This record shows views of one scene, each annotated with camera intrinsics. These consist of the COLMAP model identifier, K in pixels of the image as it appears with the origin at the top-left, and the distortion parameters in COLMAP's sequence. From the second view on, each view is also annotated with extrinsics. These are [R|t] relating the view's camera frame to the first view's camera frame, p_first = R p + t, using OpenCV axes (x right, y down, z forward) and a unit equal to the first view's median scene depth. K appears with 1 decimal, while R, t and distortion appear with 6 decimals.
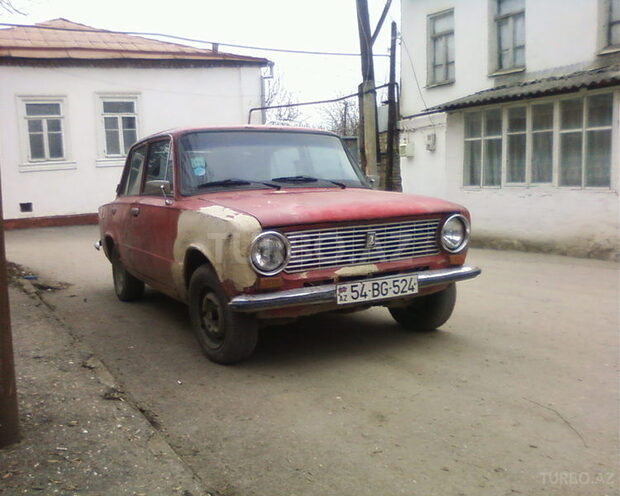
lens RADIAL K [[677.3, 0, 314.1], [0, 677.3, 247.0], [0, 0, 1]] dist [-0.064455, 0.000000]
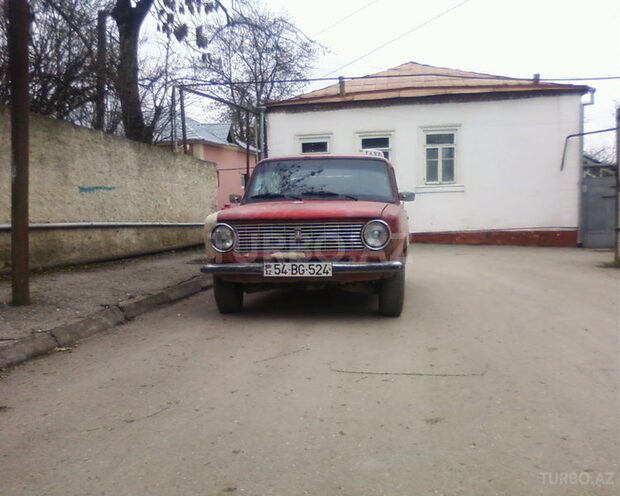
lens RADIAL K [[677.3, 0, 309.9], [0, 677.3, 275.5], [0, 0, 1]] dist [-0.064455, 0.000000]
pose [[0.806799, 0.077037, -0.585782, 0.220921], [-0.078117, 0.996668, 0.023483, 0.009311], [0.585639, 0.026814, 0.810128, -0.029256]]
